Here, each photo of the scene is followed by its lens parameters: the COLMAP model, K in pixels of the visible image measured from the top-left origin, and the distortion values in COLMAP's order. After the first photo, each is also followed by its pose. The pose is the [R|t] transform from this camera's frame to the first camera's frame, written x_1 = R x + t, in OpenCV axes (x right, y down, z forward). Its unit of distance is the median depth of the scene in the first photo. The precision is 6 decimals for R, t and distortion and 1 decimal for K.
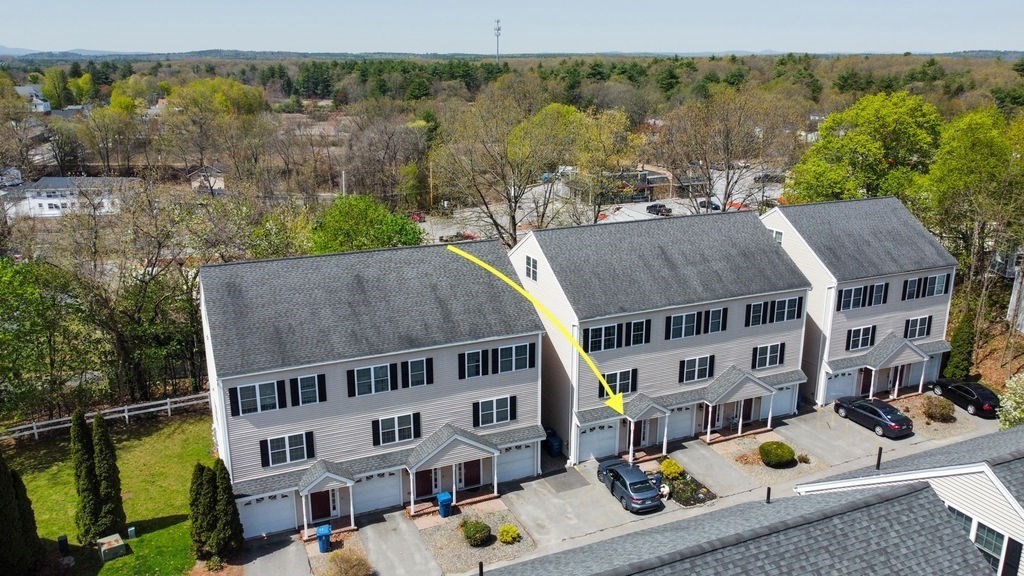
lens RADIAL K [[801.9, 0, 512.0], [0, 801.9, 288.0], [0, 0, 1]] dist [-0.001859, -0.001670]
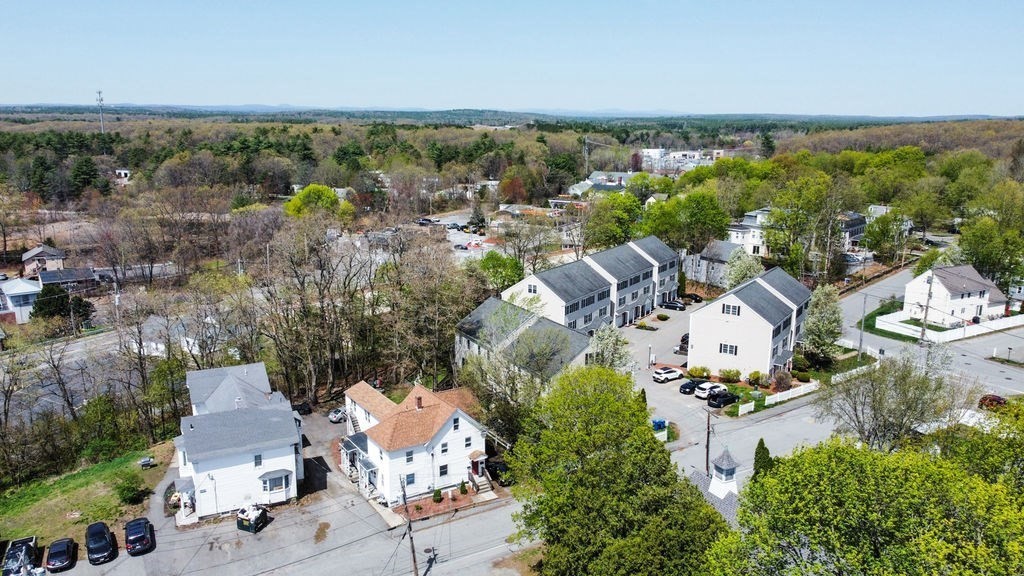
lens RADIAL K [[767.4, 0, 512.0], [0, 767.4, 288.0], [0, 0, 1]] dist [-0.004557, -0.002349]
pose [[0.838403, -0.112255, 0.533366, -1.716629], [0.140499, 0.990002, -0.012491, 0.042883], [-0.526631, 0.085409, 0.845793, -1.232611]]
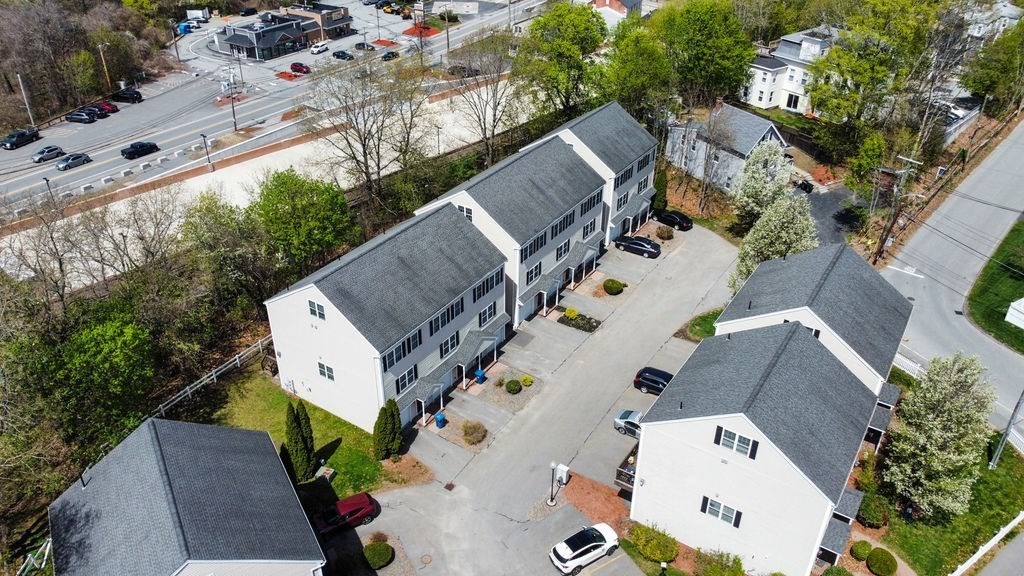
lens RADIAL K [[770.4, 0, 512.0], [0, 770.4, 288.0], [0, 0, 1]] dist [-0.002918, -0.002148]
pose [[0.840343, -0.279634, 0.464358, -0.610911], [0.136961, 0.938402, 0.317243, -0.339828], [-0.524467, -0.202994, 0.826878, -0.268756]]
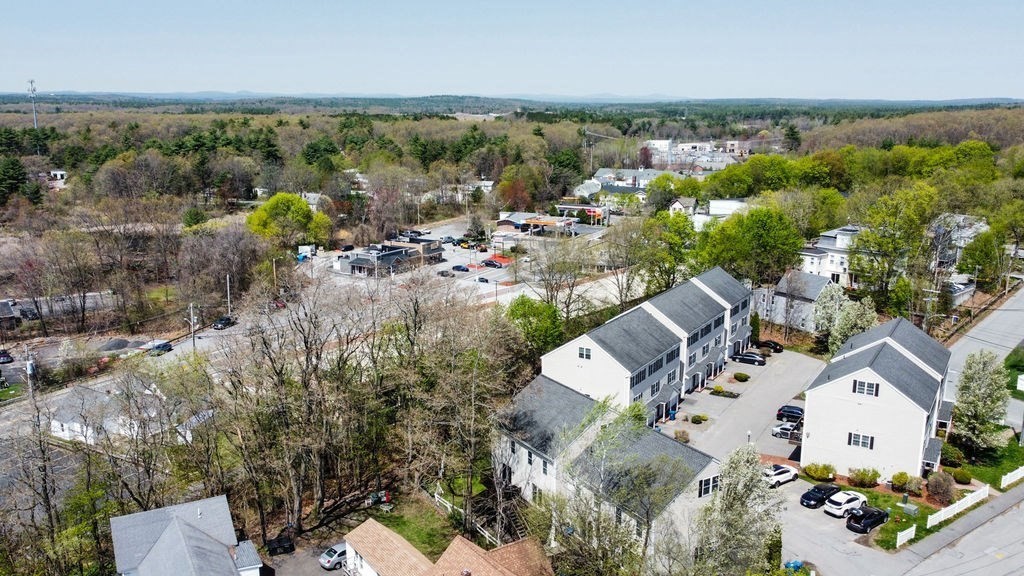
lens RADIAL K [[840.3, 0, 512.0], [0, 840.3, 288.0], [0, 0, 1]] dist [-0.003806, -0.006572]
pose [[0.827043, -0.119291, 0.549335, -1.581895], [0.150988, 0.988454, -0.012669, -0.134552], [-0.541481, 0.093420, 0.835506, -0.784079]]
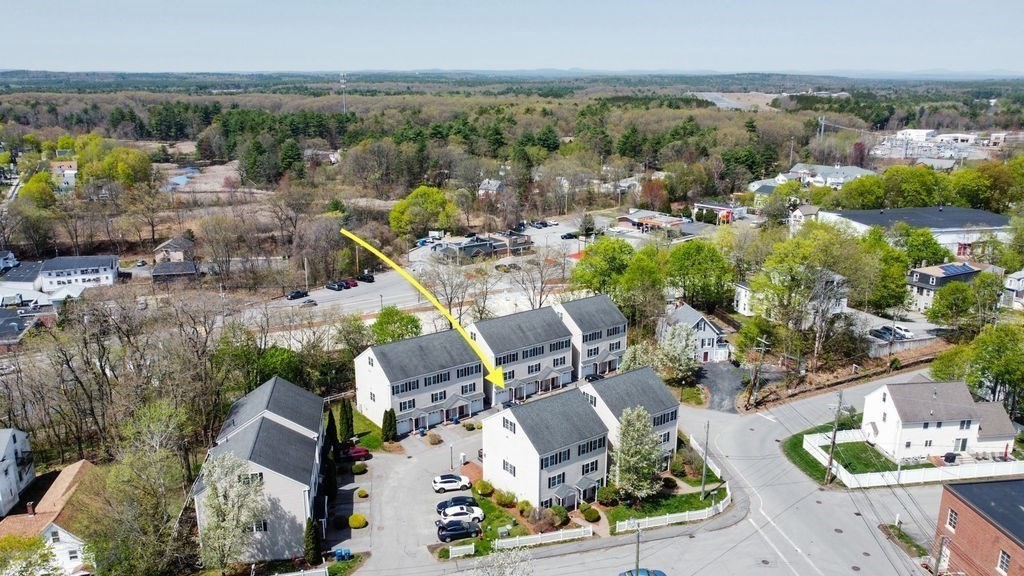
lens RADIAL K [[767.4, 0, 512.0], [0, 767.4, 288.0], [0, 0, 1]] dist [-0.004557, -0.002349]
pose [[0.976341, -0.055427, 0.209013, -0.382796], [0.057294, 0.998353, -0.002886, -0.173308], [-0.208508, 0.014793, 0.977909, -1.580130]]
